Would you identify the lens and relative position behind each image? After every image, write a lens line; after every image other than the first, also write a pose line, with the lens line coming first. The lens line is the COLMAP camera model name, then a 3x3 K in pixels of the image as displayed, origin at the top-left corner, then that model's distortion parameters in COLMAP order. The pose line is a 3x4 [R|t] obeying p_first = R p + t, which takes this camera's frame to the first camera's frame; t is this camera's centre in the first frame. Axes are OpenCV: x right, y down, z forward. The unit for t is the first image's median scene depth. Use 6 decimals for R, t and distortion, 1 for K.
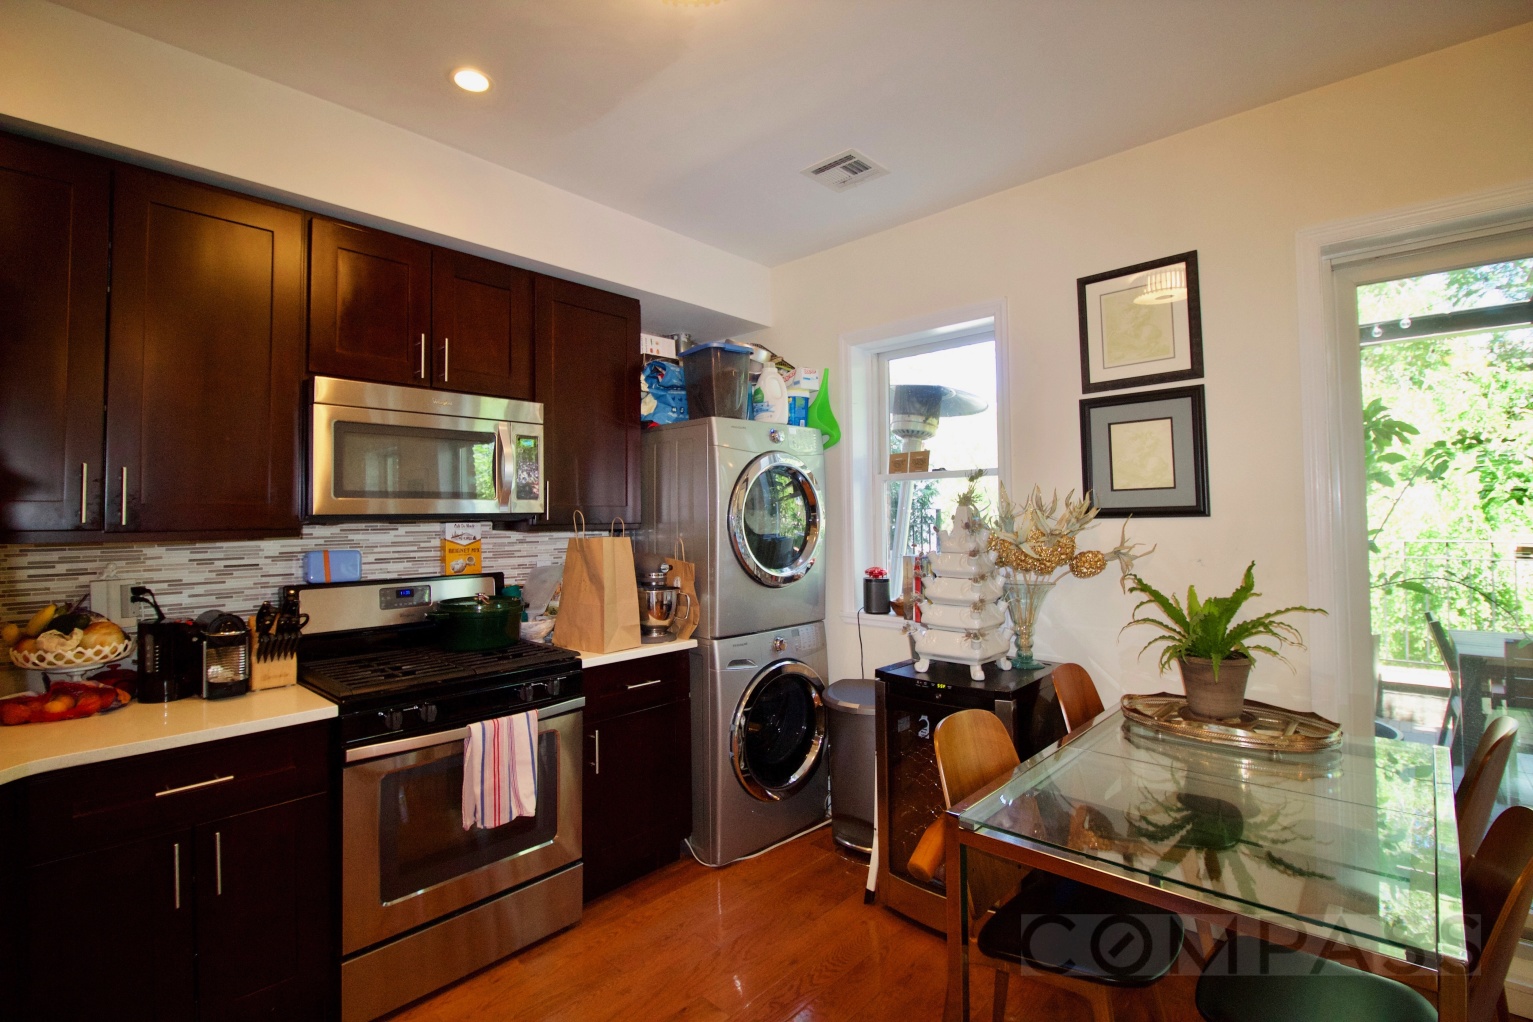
lens RADIAL K [[714.6, 0, 770.1], [0, 714.6, 489.2], [0, 0, 1]] dist [0.002441, -0.015326]
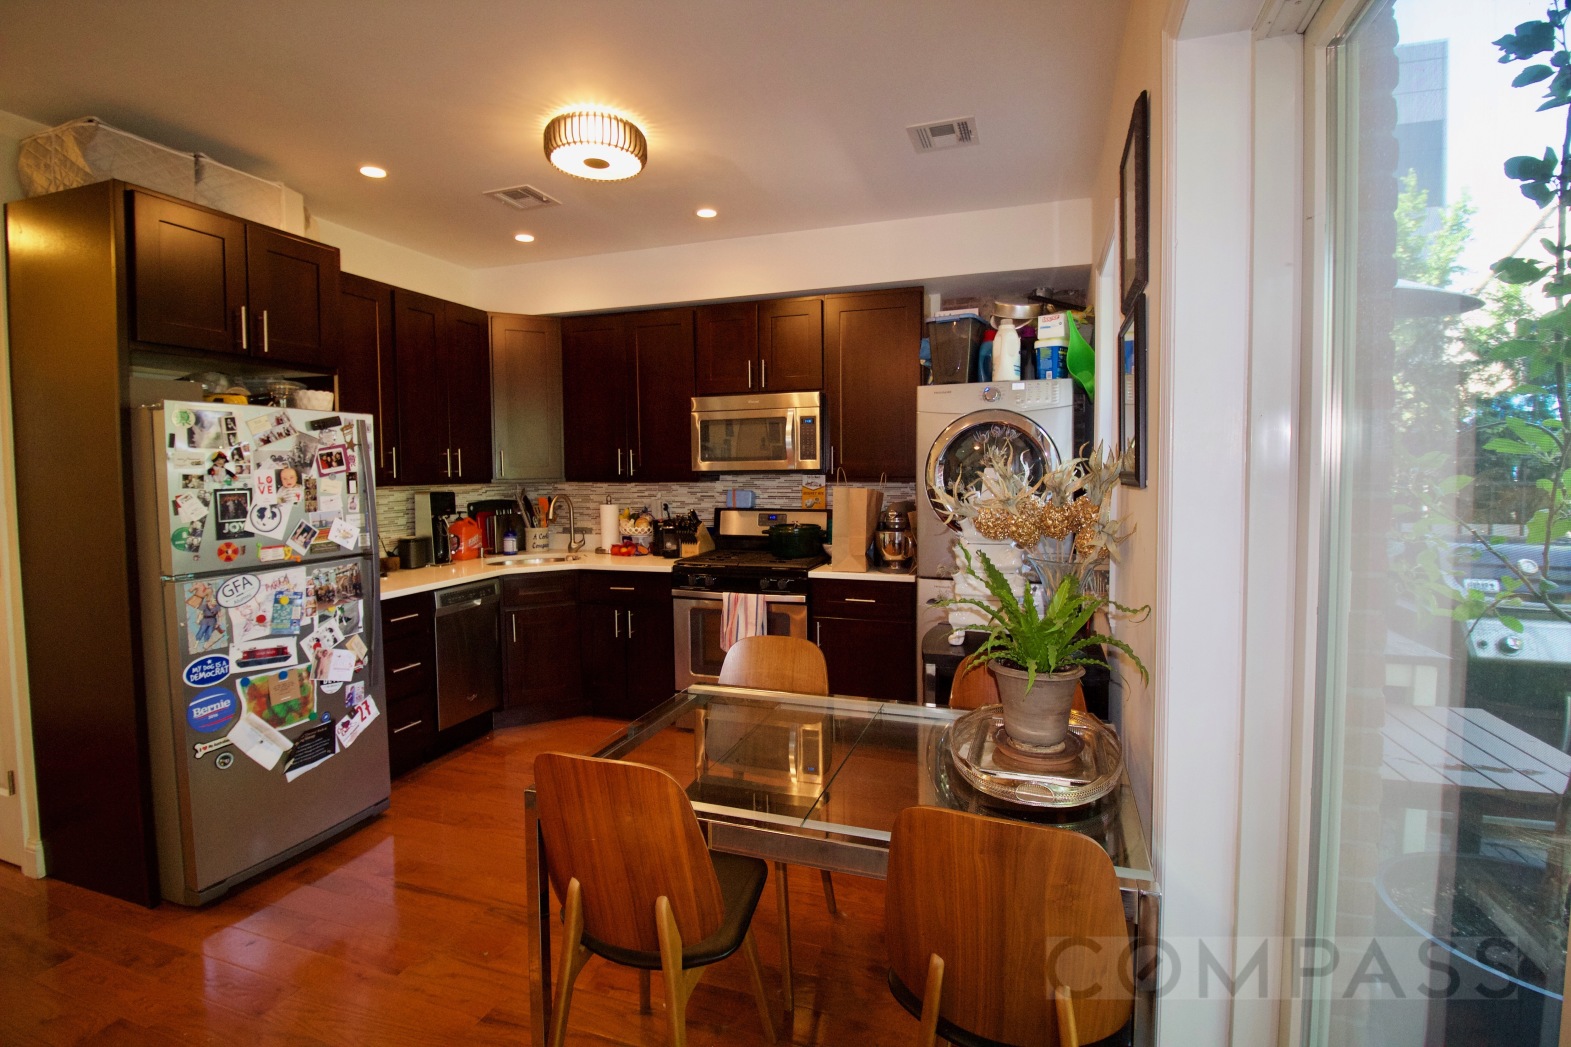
lens RADIAL K [[732.3, 0, 789.1], [0, 732.3, 501.2], [0, 0, 1]] dist [0.002441, -0.015326]
pose [[0.395312, 0.051088, -0.917125, 1.127519], [0.039780, 0.996563, 0.072659, -0.013937], [0.917685, -0.065206, 0.391921, 0.407074]]
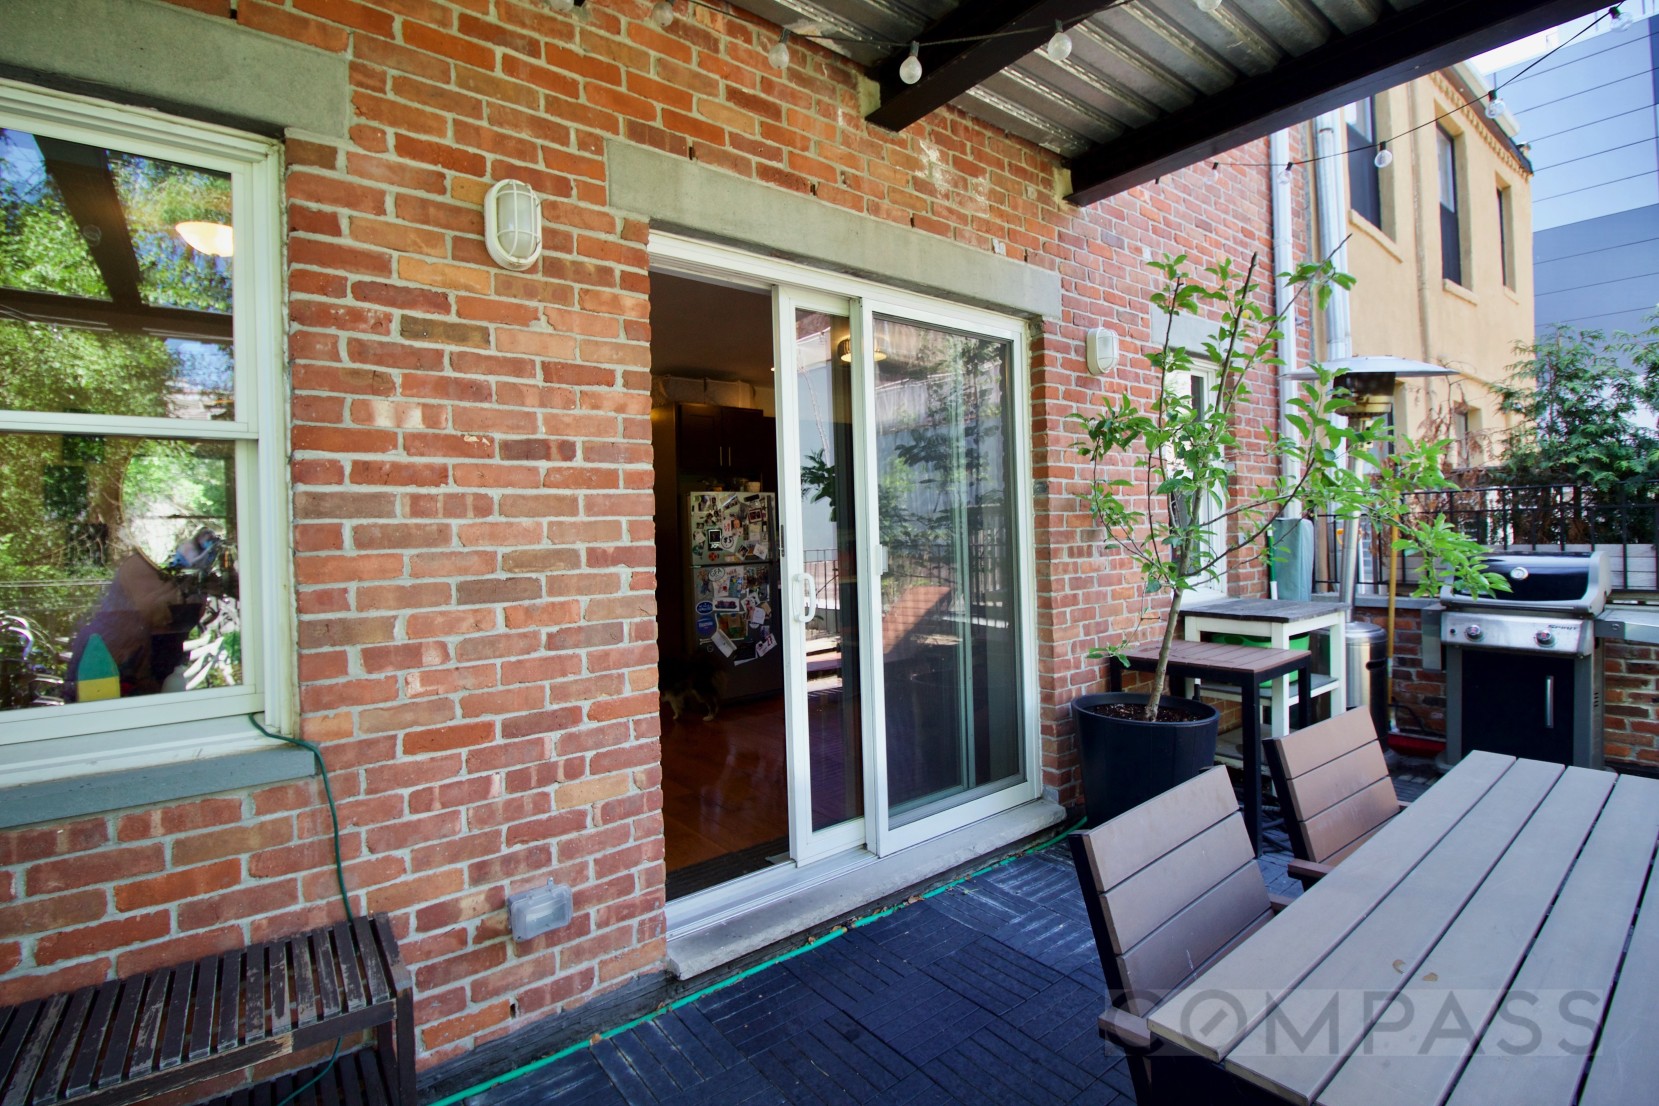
lens RADIAL K [[773.4, 0, 833.4], [0, 773.4, 529.4], [0, 0, 1]] dist [0.002441, -0.015326]
pose [[-0.162975, 0.011876, -0.986559, 1.962774], [0.071011, 0.997476, 0.000277, 0.026338], [0.984071, -0.070011, -0.163407, 0.750488]]
